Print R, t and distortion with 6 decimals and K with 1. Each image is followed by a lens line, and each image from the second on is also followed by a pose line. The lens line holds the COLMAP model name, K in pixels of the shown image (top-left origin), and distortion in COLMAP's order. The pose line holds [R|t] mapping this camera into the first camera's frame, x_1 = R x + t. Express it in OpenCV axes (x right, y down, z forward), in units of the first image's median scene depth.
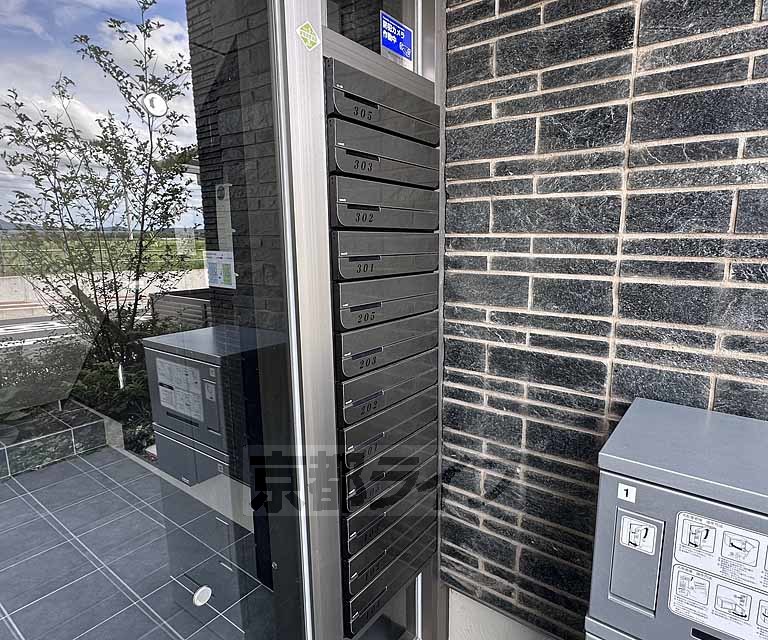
lens RADIAL K [[456.7, 0, 405.1], [0, 456.7, 314.8], [0, 0, 1]] dist [-0.001170, -0.001221]
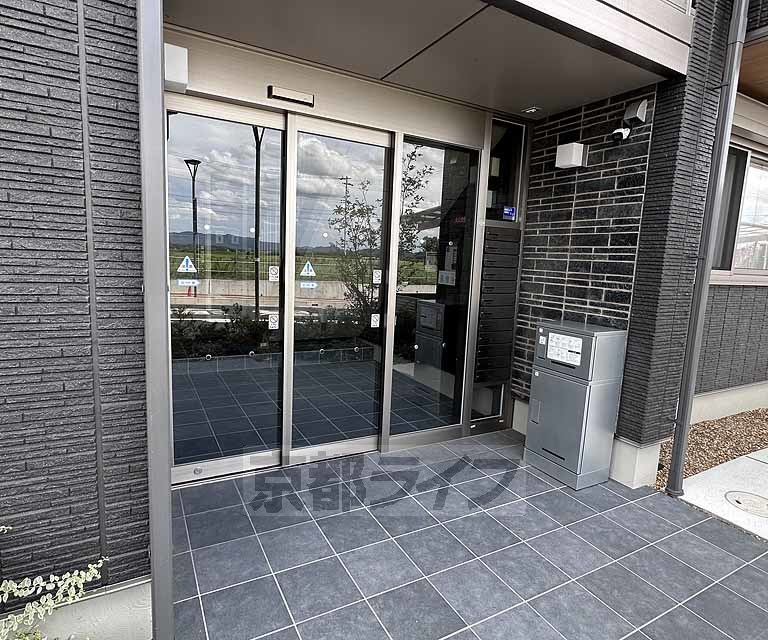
lens RADIAL K [[439.6, 0, 384.0], [0, 439.6, 320.0], [0, 0, 1]] dist [-0.000613, -0.000382]
pose [[0.901911, 0.101219, -0.419894, 0.614685], [-0.121208, 0.992402, -0.021120, 0.390477], [0.414566, 0.069943, 0.907327, -2.367512]]
